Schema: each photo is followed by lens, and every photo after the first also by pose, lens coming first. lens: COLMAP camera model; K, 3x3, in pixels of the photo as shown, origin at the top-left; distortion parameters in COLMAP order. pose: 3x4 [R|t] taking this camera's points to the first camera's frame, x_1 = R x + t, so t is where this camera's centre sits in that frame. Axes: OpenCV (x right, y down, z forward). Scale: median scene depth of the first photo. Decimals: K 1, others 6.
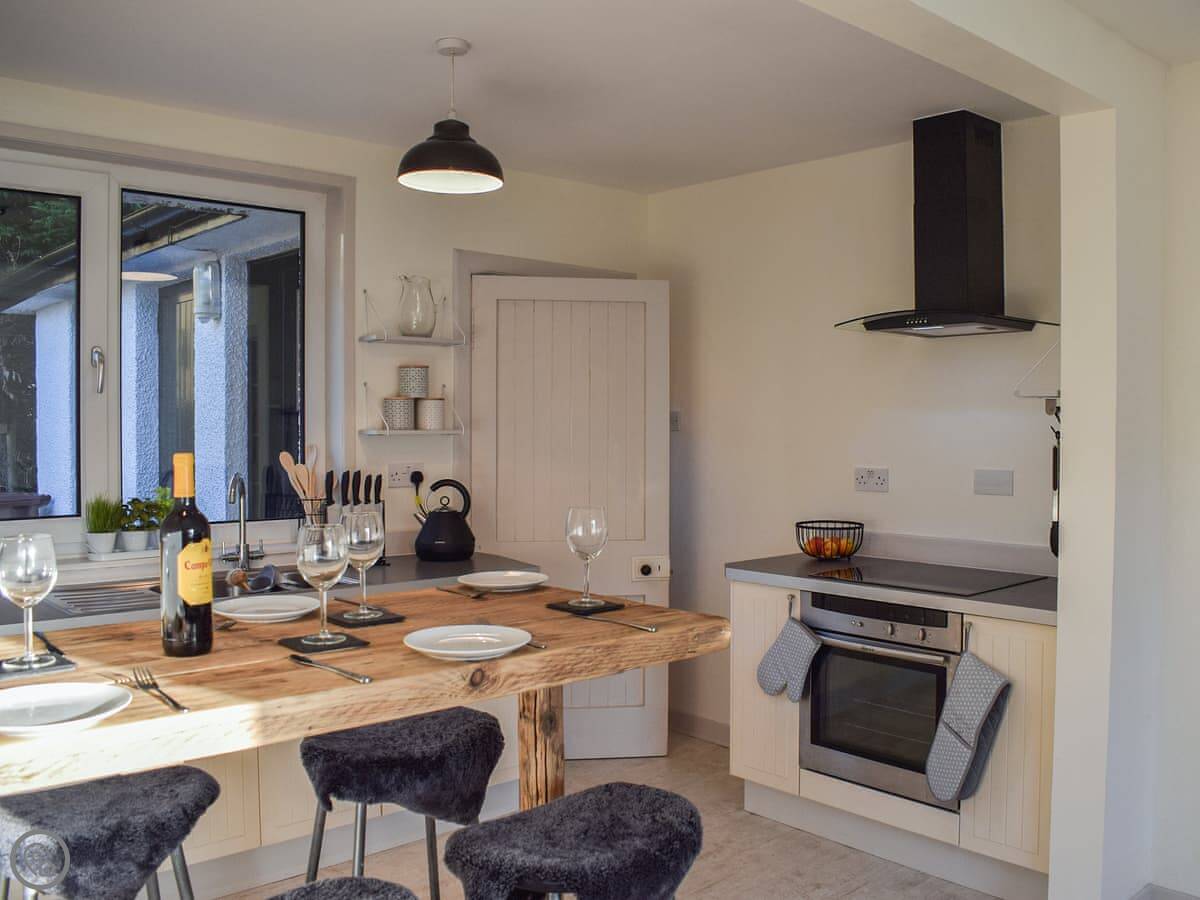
lens RADIAL K [[1053.0, 0, 649.1], [0, 1053.0, 452.1], [0, 0, 1]] dist [-0.090450, 0.002317]
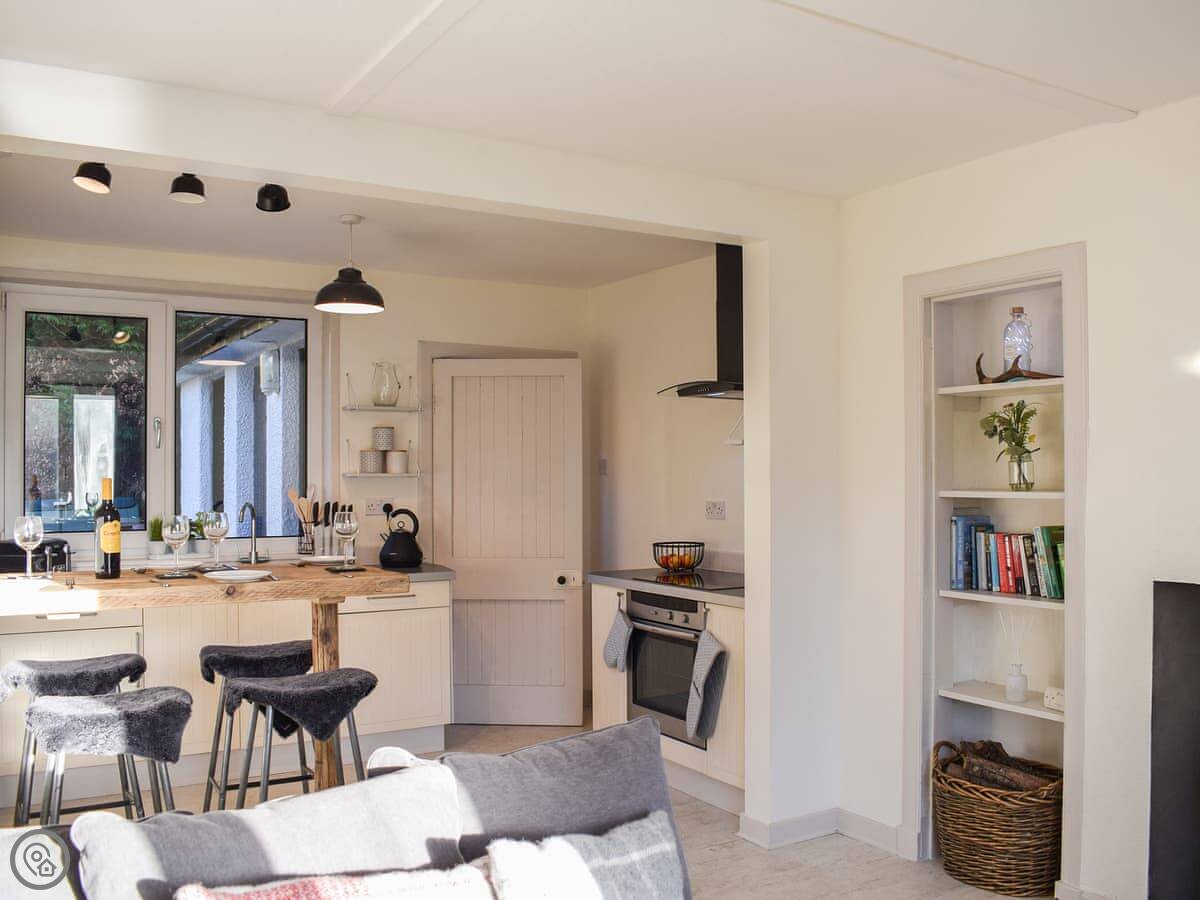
lens RADIAL K [[1037.6, 0, 624.4], [0, 1037.6, 454.7], [0, 0, 1]] dist [-0.090900, 0.003568]
pose [[0.983554, -0.008120, -0.180434, 0.346067], [-0.000387, 0.998892, -0.047061, 0.018904], [0.180616, 0.046356, 0.982461, -0.291997]]
